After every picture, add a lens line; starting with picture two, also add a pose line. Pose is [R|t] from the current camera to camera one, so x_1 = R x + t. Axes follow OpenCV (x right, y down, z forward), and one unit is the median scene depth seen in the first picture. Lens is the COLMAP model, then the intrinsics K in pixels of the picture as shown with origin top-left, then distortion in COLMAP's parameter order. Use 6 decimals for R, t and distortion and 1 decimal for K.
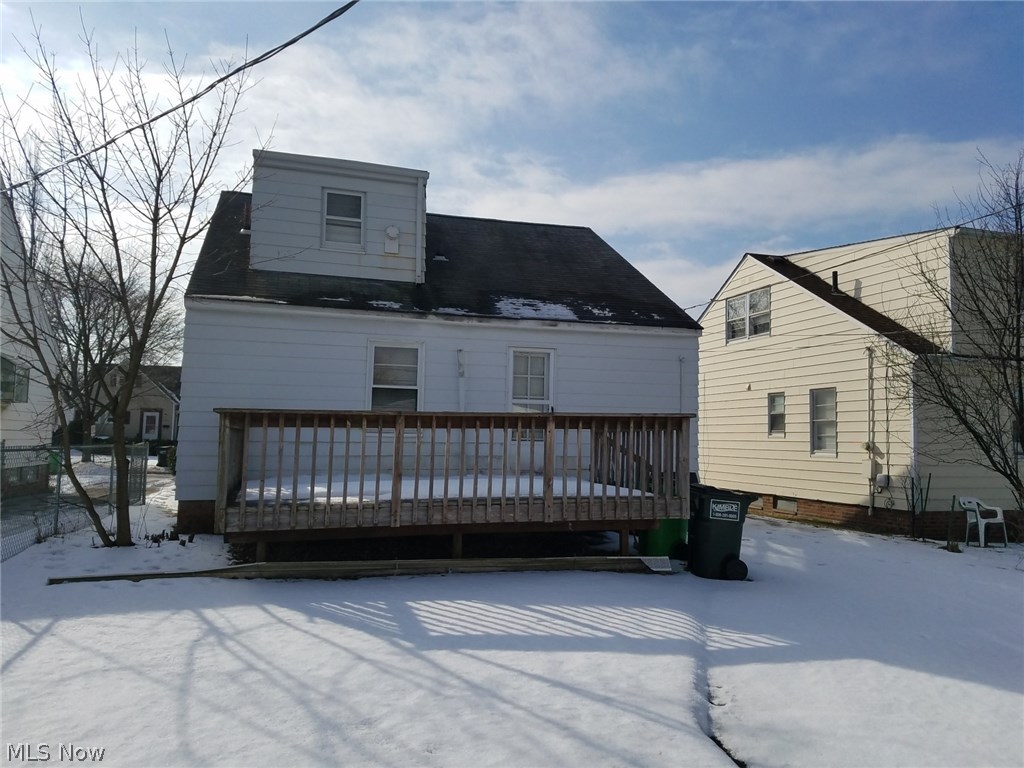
lens RADIAL K [[791.1, 0, 524.2], [0, 791.1, 385.2], [0, 0, 1]] dist [0.188742, -0.318550]
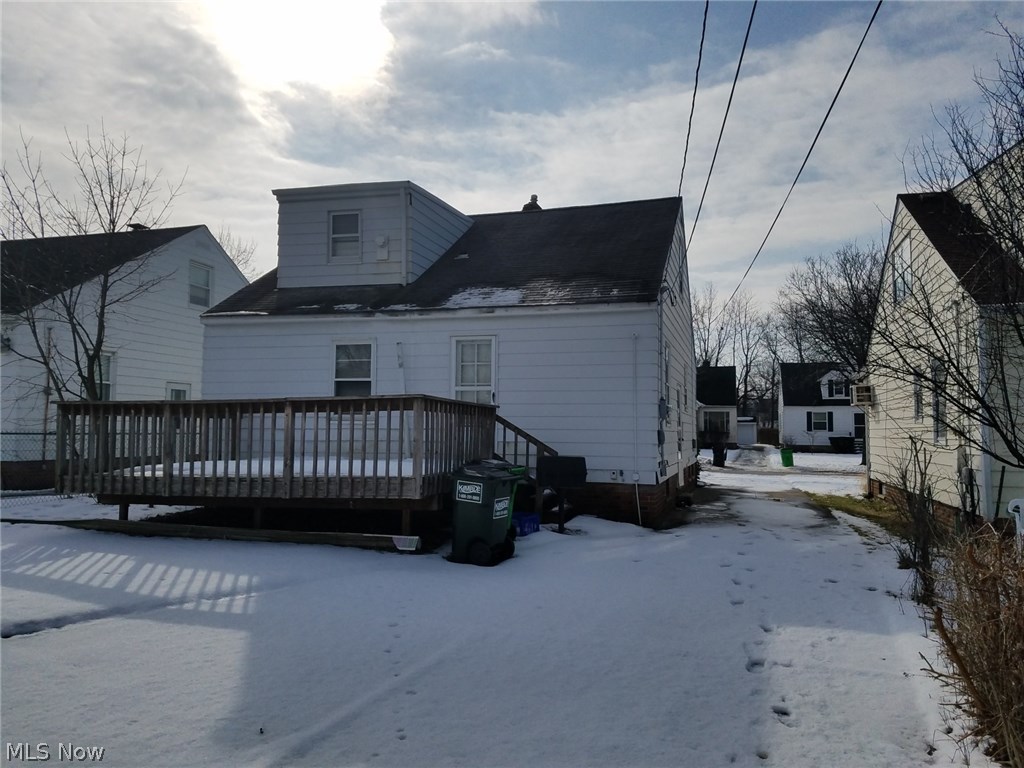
lens RADIAL K [[791.1, 0, 524.2], [0, 791.1, 385.2], [0, 0, 1]] dist [0.188742, -0.318550]
pose [[0.845585, -0.040569, -0.532297, 0.639034], [0.044305, 0.999001, -0.005758, 0.027043], [0.531999, -0.018715, 0.846538, 0.171044]]
